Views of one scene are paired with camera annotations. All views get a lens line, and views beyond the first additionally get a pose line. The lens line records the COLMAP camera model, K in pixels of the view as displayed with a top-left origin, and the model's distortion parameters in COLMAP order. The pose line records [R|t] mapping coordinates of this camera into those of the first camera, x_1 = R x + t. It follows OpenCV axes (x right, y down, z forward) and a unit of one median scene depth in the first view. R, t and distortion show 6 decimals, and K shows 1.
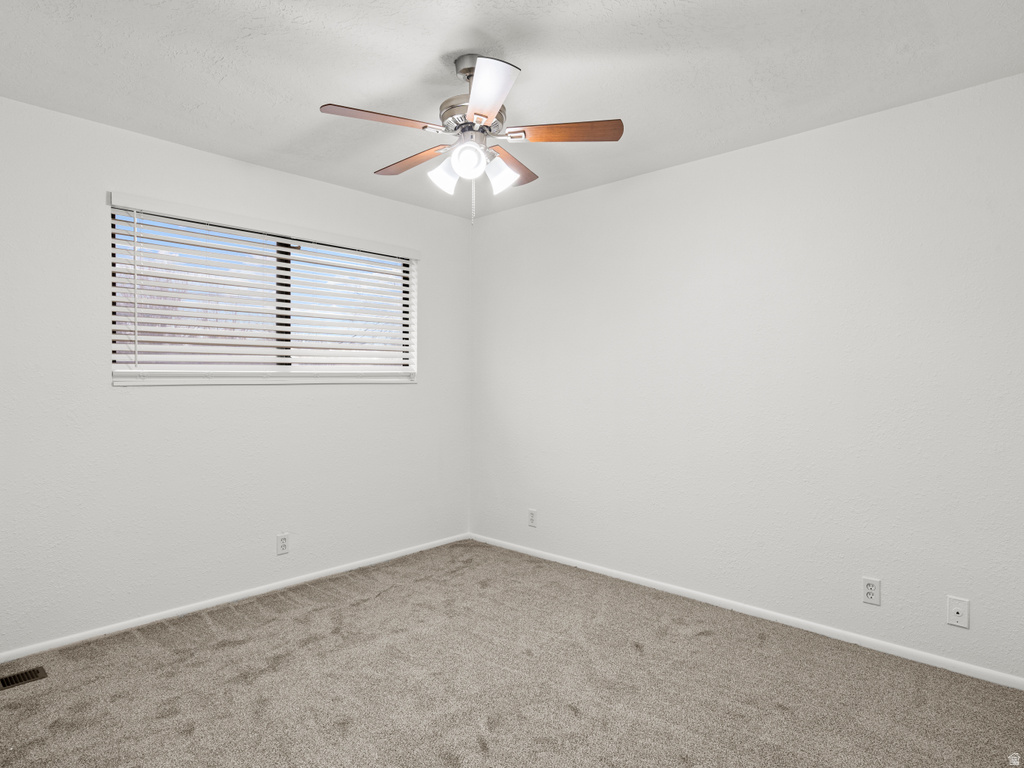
lens RADIAL K [[592.6, 0, 506.4], [0, 592.6, 389.4], [0, 0, 1]] dist [-0.001121, 0.003800]
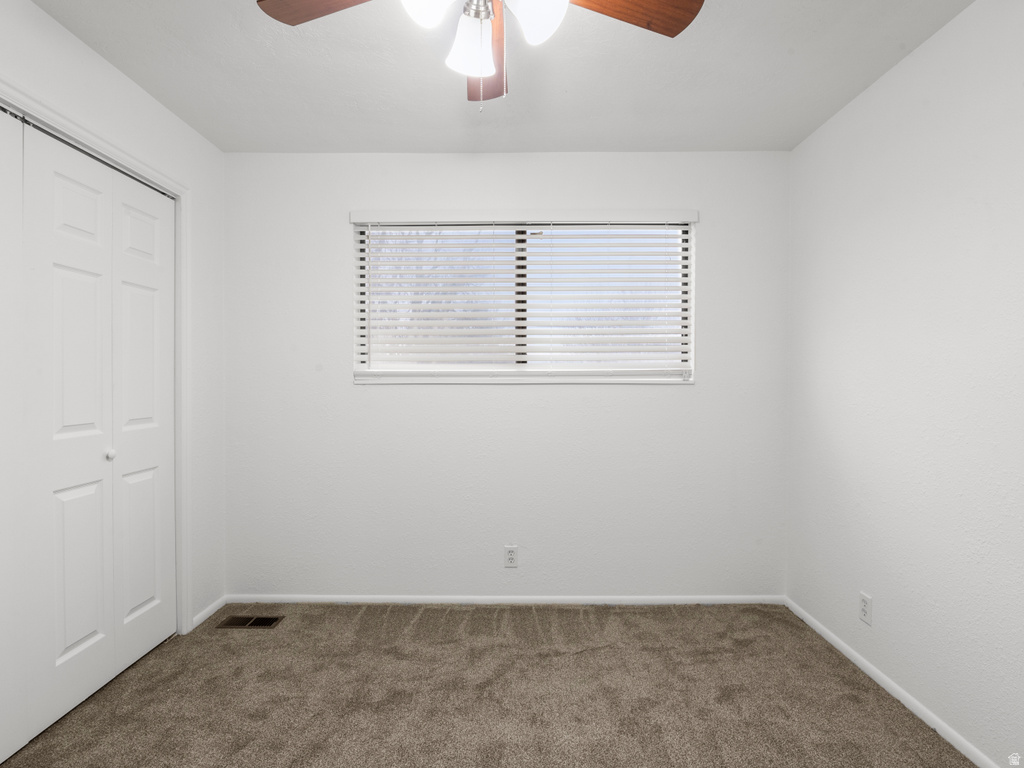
lens RADIAL K [[529.6, 0, 510.9], [0, 529.6, 387.9], [0, 0, 1]] dist [-0.003598, 0.001255]
pose [[0.684554, 0.016618, -0.728773, 0.218205], [-0.014410, 0.999853, 0.009263, -0.009878], [0.728820, 0.004160, 0.684693, 0.427833]]
